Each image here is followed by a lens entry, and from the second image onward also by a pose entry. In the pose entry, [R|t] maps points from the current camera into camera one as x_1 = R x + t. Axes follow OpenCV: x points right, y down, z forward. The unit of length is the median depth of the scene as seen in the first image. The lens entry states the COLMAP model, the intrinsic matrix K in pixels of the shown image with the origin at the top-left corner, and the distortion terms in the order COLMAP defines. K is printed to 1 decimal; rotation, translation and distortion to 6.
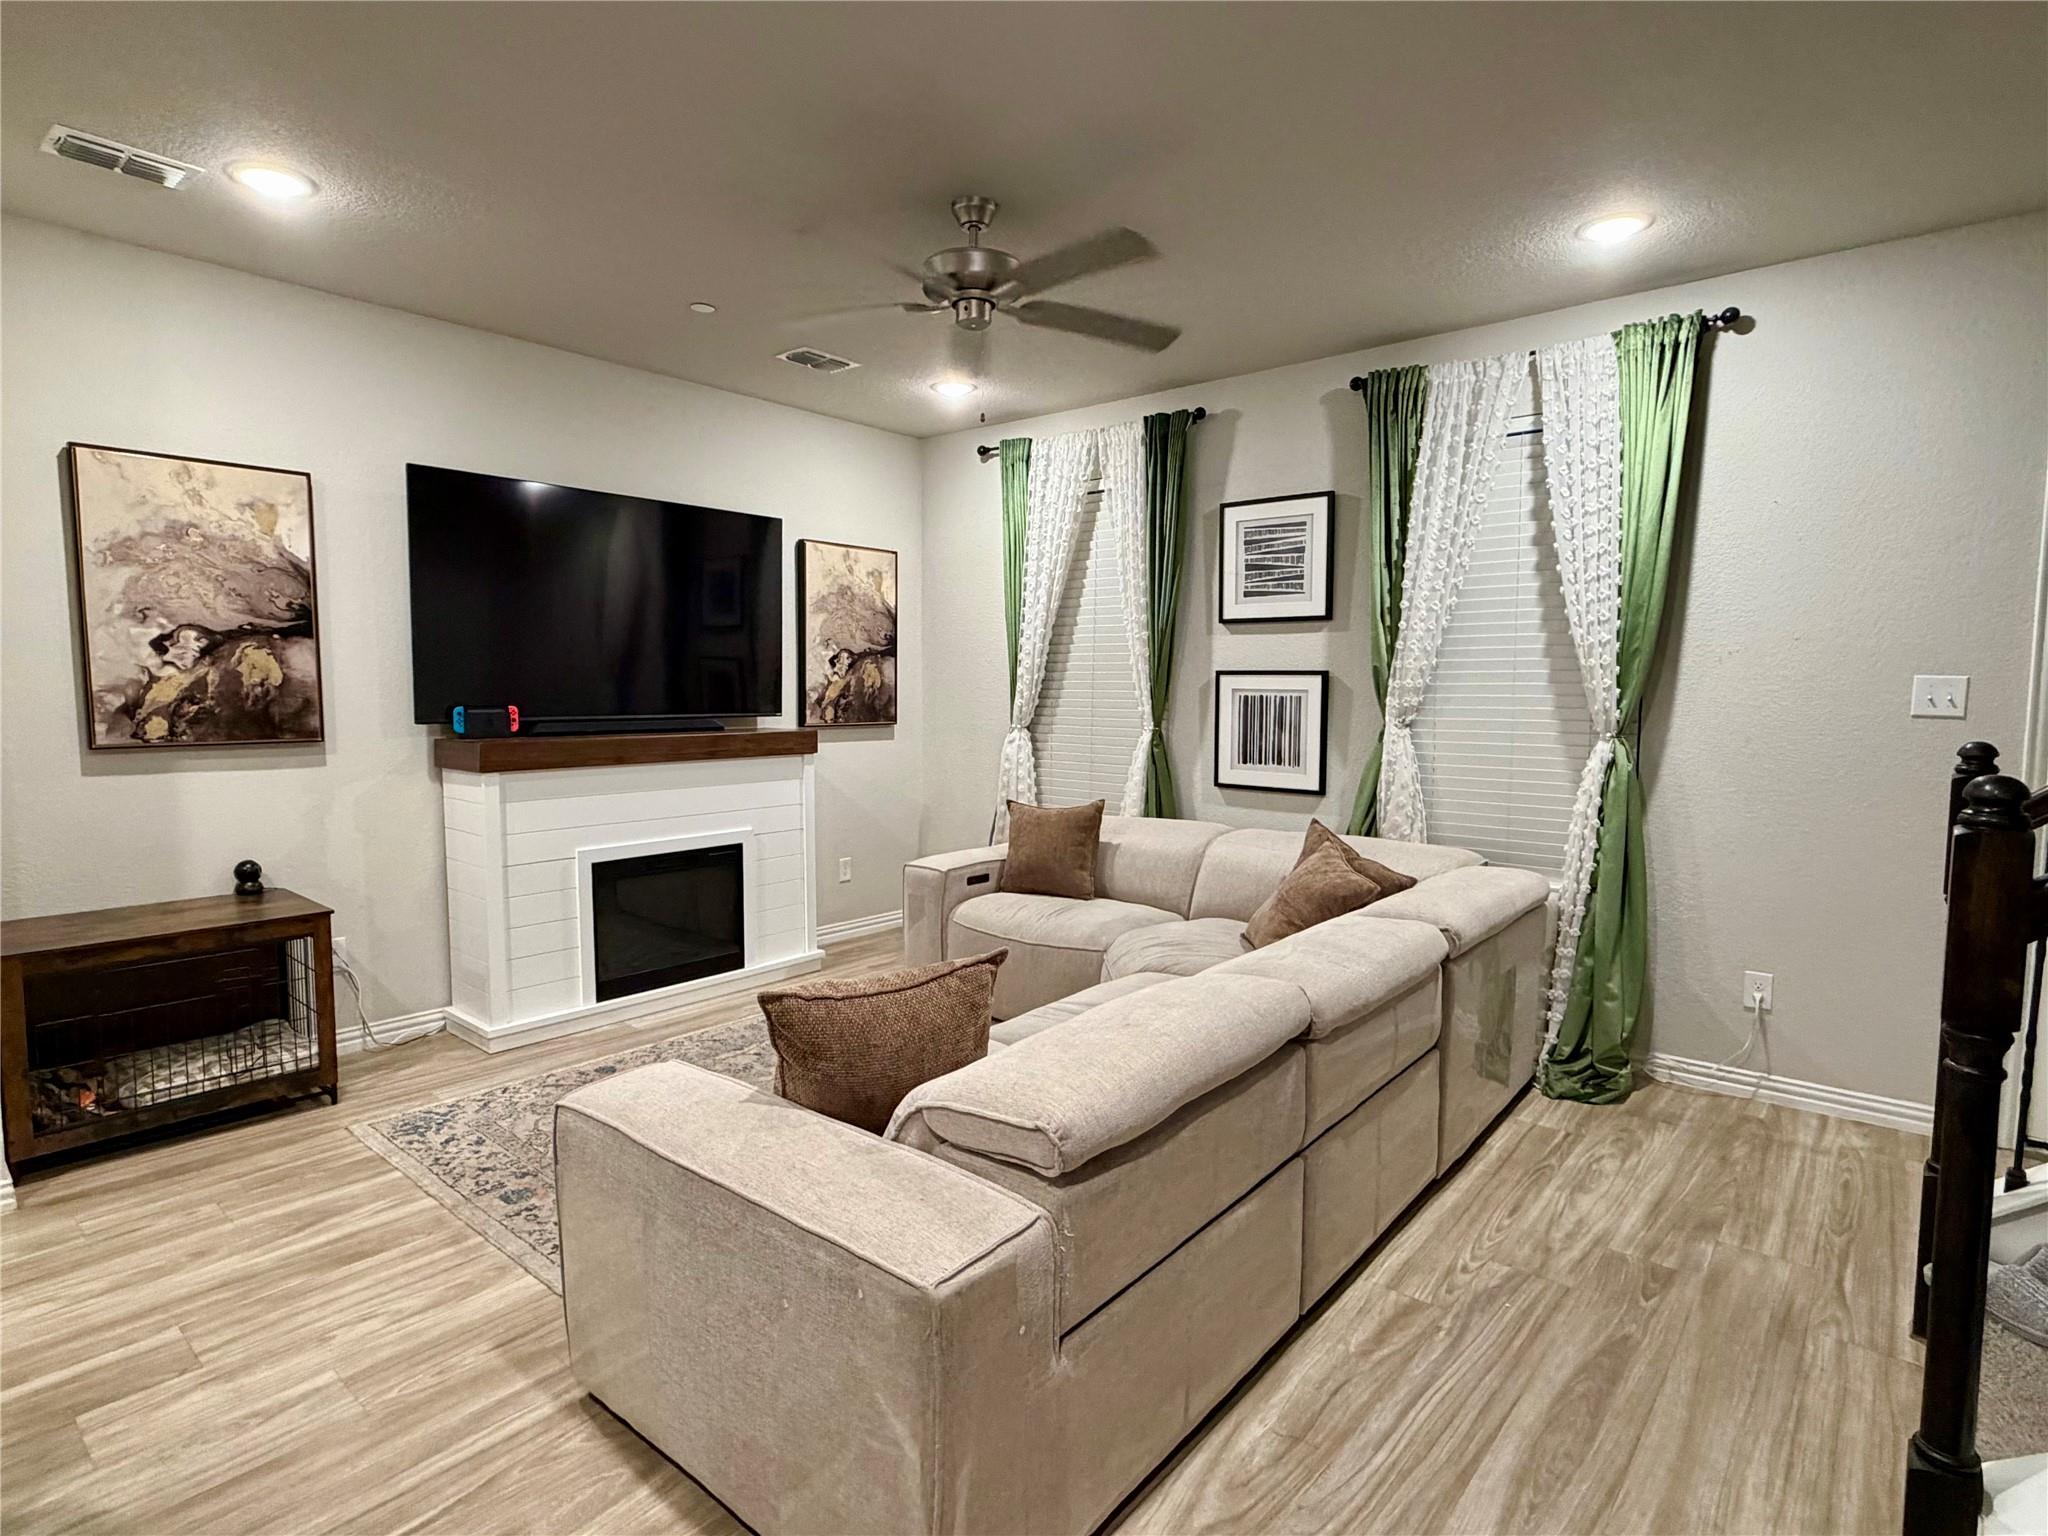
lens RADIAL K [[1062.5, 0, 1017.5], [0, 1062.5, 773.8], [0, 0, 1]] dist [-0.000857, 0.000070]
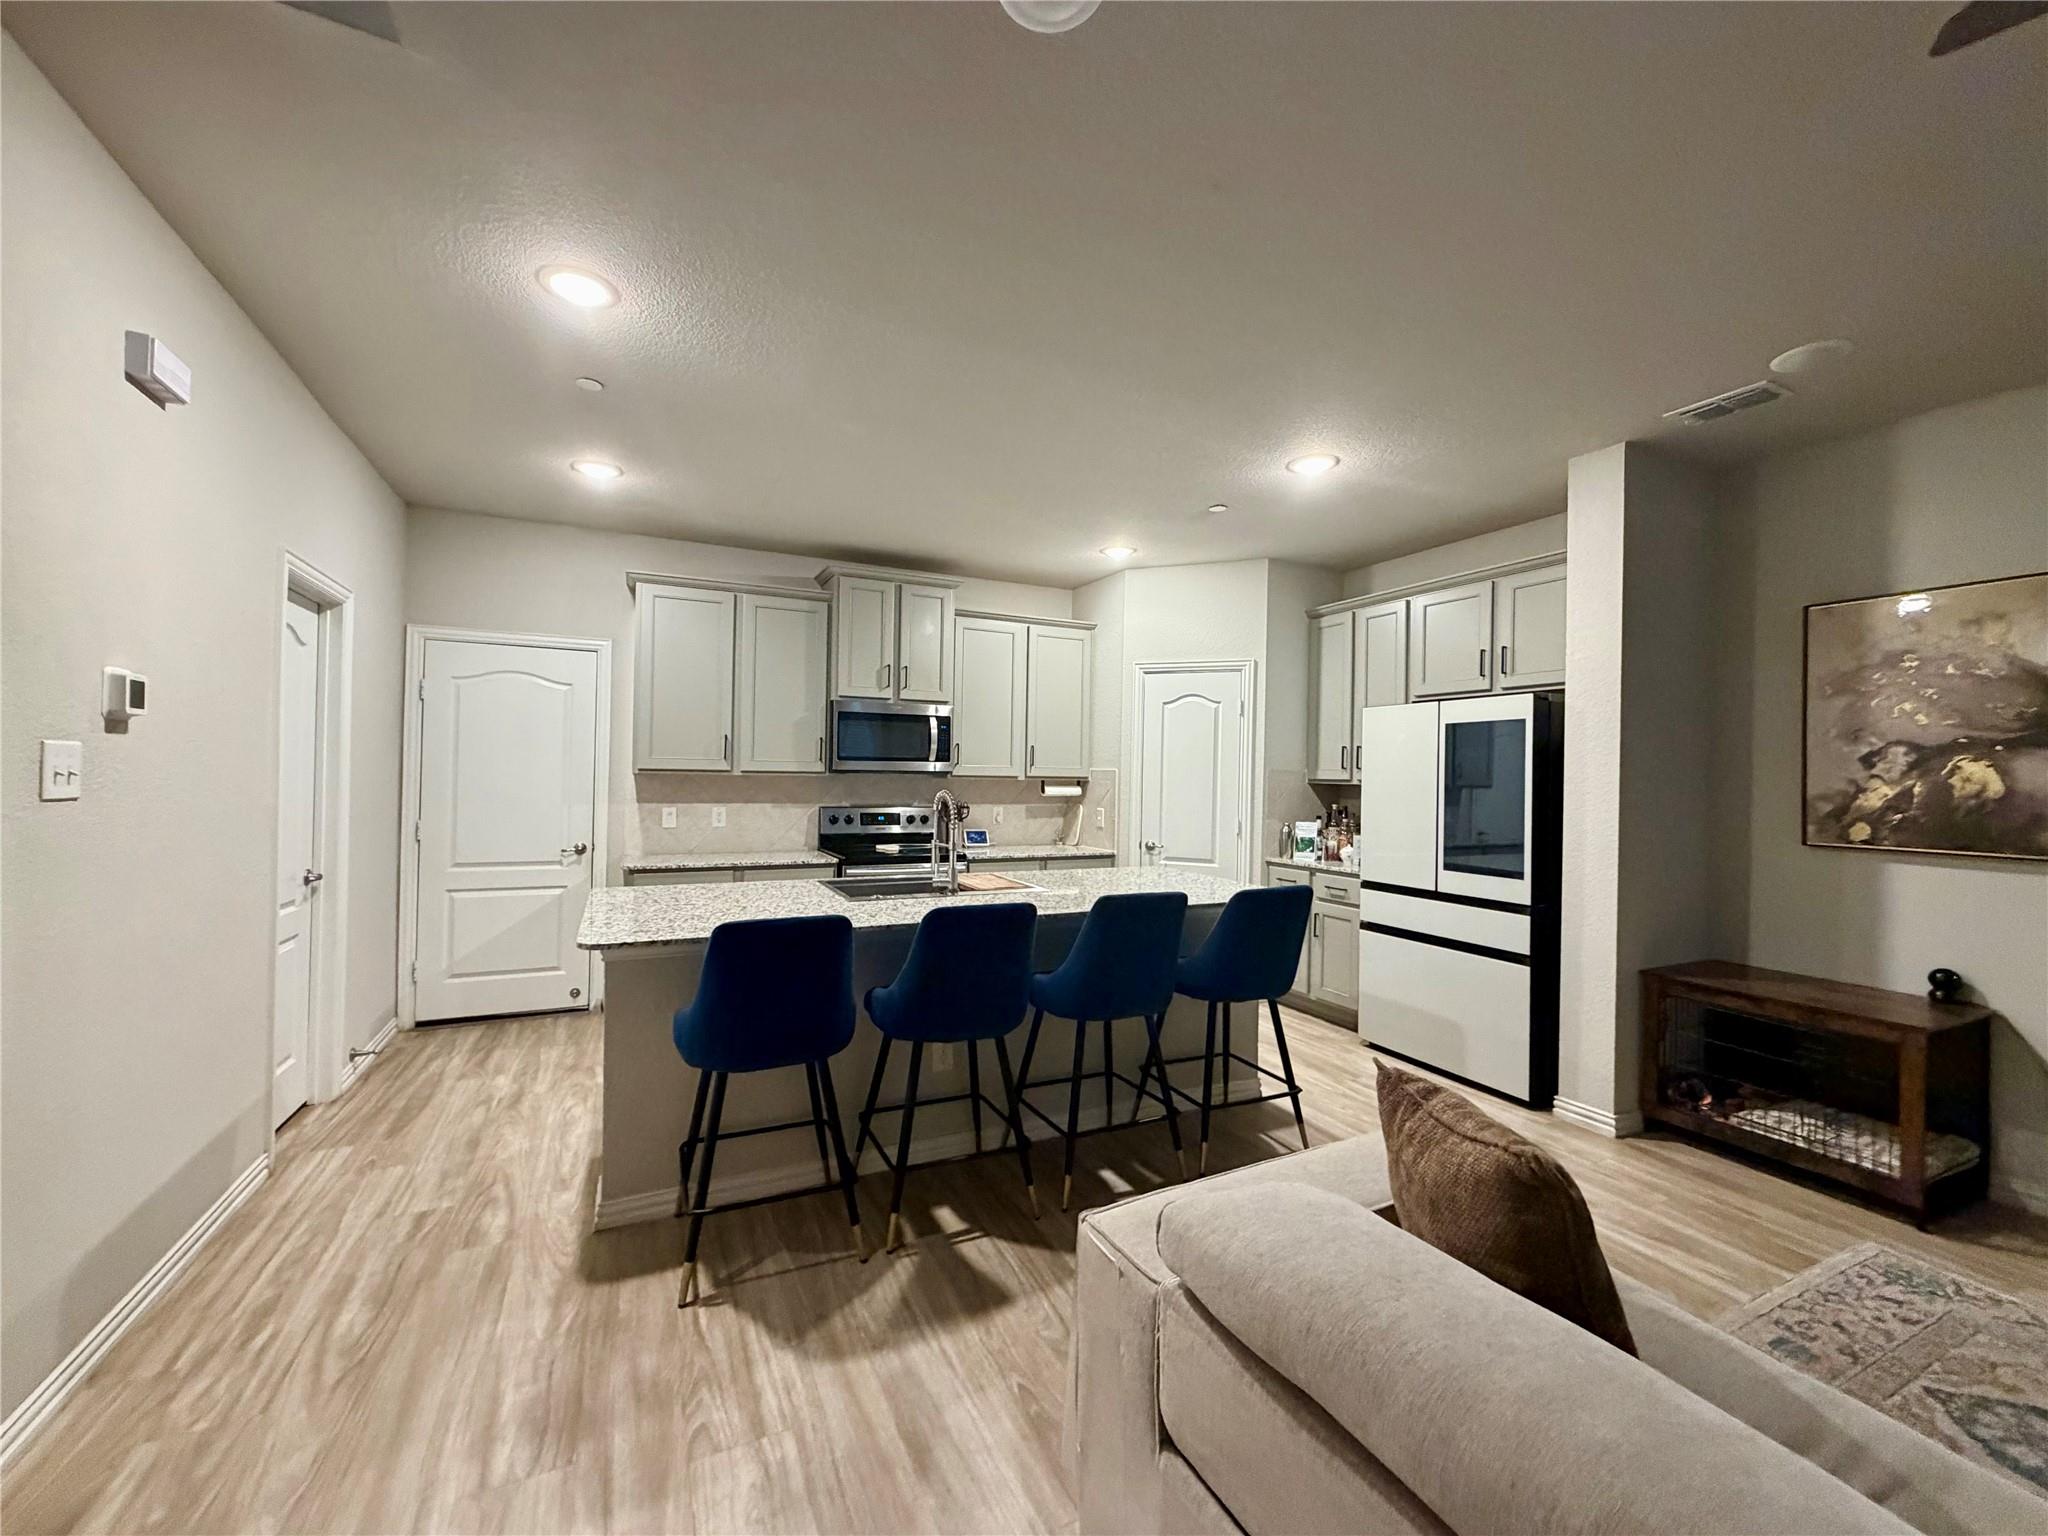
lens RADIAL K [[826.5, 0, 1018.5], [0, 826.5, 768.2], [0, 0, 1]] dist [0.001425, 0.000082]
pose [[-0.414836, -0.020111, -0.909674, 0.389504], [-0.093902, 0.995364, 0.020817, -0.045206], [0.905038, 0.094056, -0.414801, 0.537449]]
